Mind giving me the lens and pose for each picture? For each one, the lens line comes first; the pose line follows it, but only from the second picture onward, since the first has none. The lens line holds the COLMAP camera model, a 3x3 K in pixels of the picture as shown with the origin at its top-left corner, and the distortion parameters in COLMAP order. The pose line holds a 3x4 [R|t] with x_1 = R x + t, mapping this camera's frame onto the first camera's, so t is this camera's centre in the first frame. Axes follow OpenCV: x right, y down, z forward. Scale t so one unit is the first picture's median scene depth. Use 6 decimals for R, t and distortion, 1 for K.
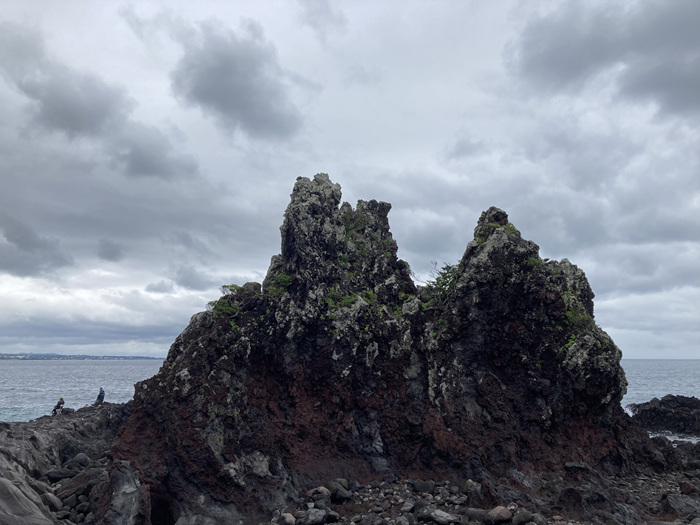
lens RADIAL K [[588.7, 0, 338.7], [0, 588.7, 256.0], [0, 0, 1]] dist [0.052651, -0.071535]
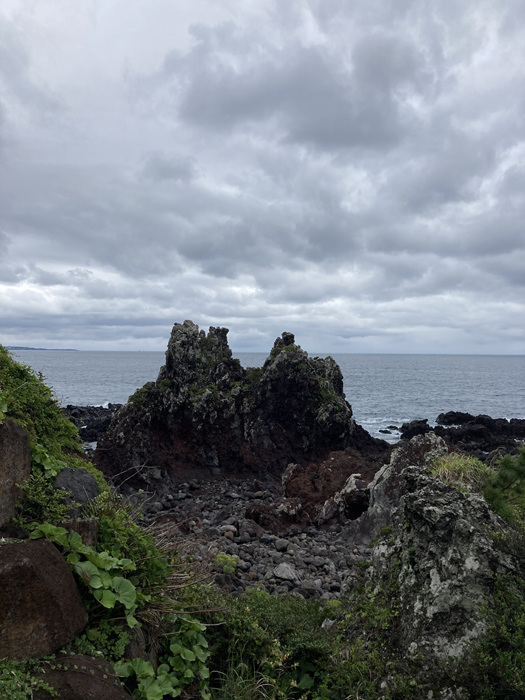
lens RADIAL K [[588.7, 0, 263.0], [0, 588.7, 344.8], [0, 0, 1]] dist [0.052651, -0.071535]
pose [[0.997646, 0.010328, 0.067787, 0.082936], [-0.021104, 0.986854, 0.160231, -0.372925], [-0.065241, -0.161285, 0.984749, -0.859295]]
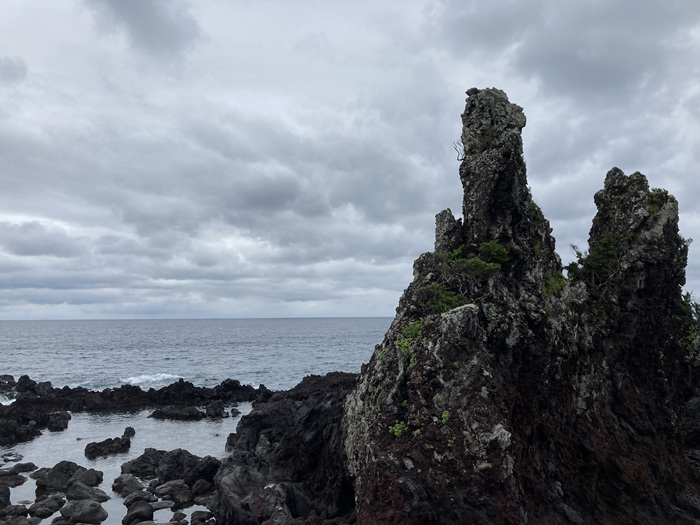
lens RADIAL K [[588.7, 0, 350.0], [0, 588.7, 264.6], [0, 0, 1]] dist [0.052651, -0.071535]
pose [[0.905419, 0.032776, 0.423252, -0.456284], [-0.068036, 0.995331, 0.068466, 0.020234], [-0.419032, -0.090786, 0.903421, 0.463255]]
